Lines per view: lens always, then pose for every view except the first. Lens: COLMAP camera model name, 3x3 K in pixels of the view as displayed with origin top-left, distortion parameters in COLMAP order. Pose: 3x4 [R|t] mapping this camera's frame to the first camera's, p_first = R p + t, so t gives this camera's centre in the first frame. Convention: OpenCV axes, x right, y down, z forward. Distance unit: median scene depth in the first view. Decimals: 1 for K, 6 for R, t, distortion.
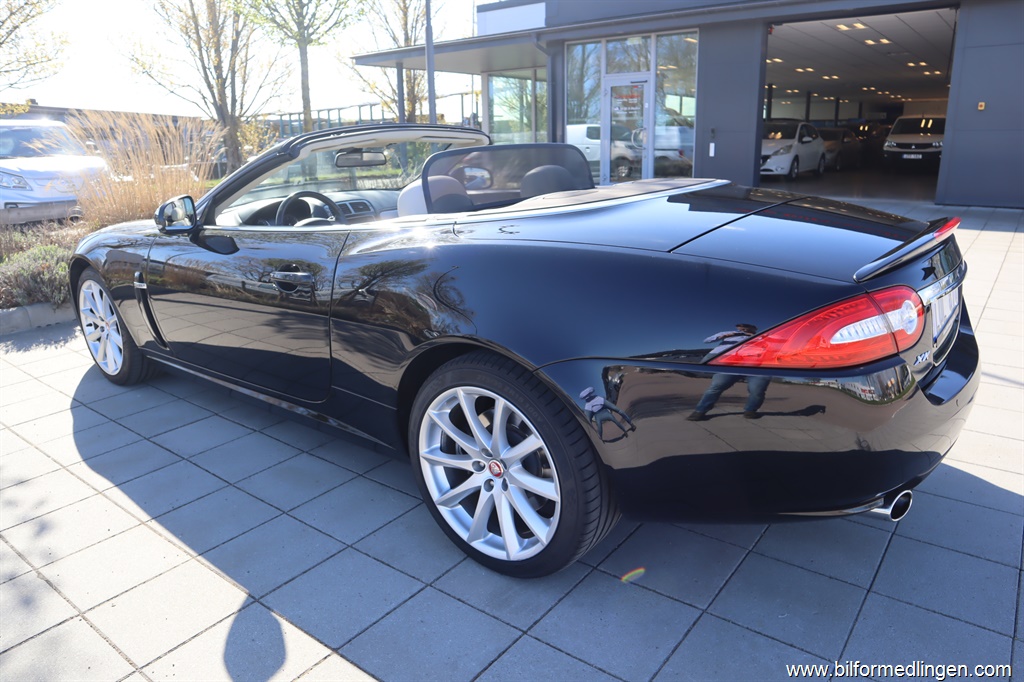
lens RADIAL K [[713.0, 0, 512.0], [0, 713.0, 341.0], [0, 0, 1]] dist [-0.117480, 0.072466]
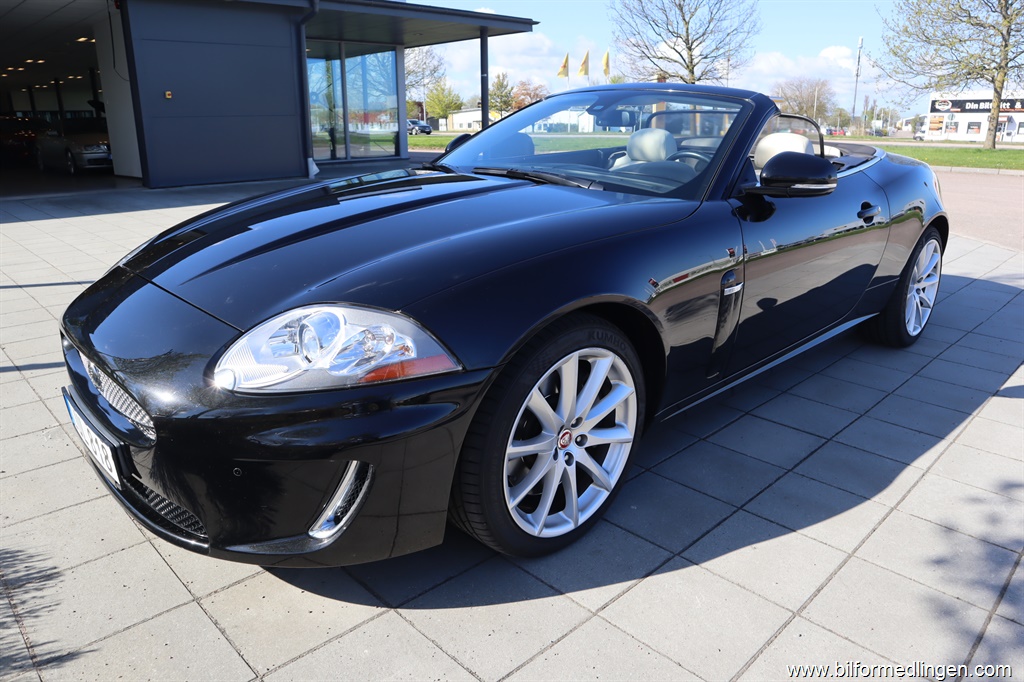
lens RADIAL K [[713.0, 0, 512.0], [0, 713.0, 341.0], [0, 0, 1]] dist [-0.117480, 0.072466]
pose [[0.129945, -0.275902, 0.952362, -1.351588], [0.270232, 0.933999, 0.233710, -0.278445], [-0.953986, 0.226989, 0.195926, 1.179318]]
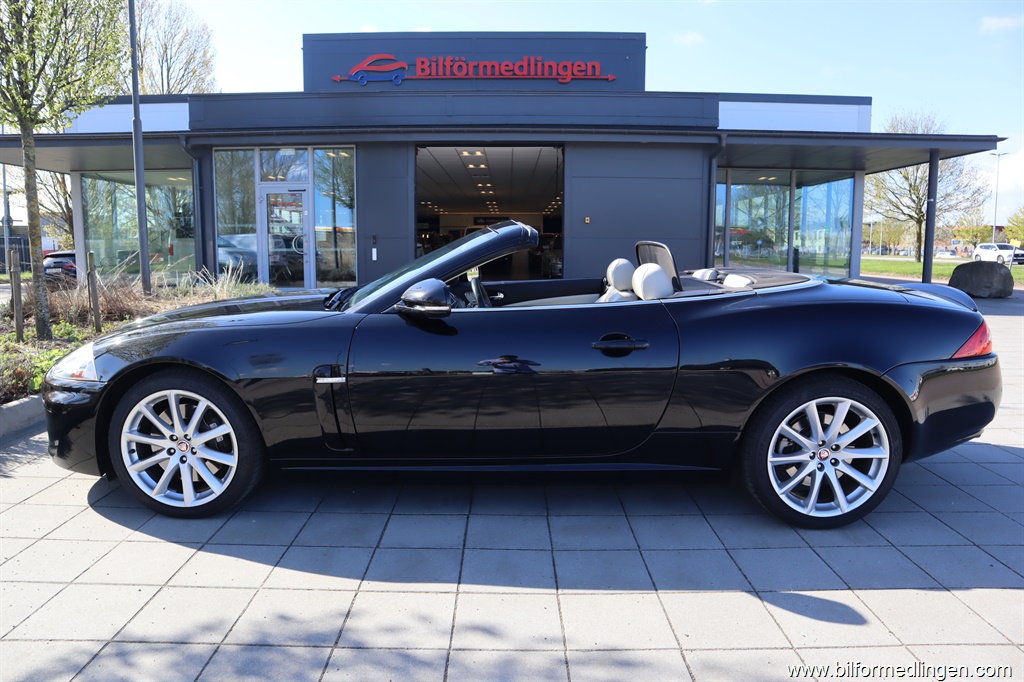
lens RADIAL K [[713.0, 0, 512.0], [0, 713.0, 341.0], [0, 0, 1]] dist [-0.117480, 0.072466]
pose [[0.788248, -0.062377, 0.612188, -0.988351], [0.152723, 0.983553, -0.096429, -0.008384], [-0.596105, 0.169505, 0.784810, 0.144558]]
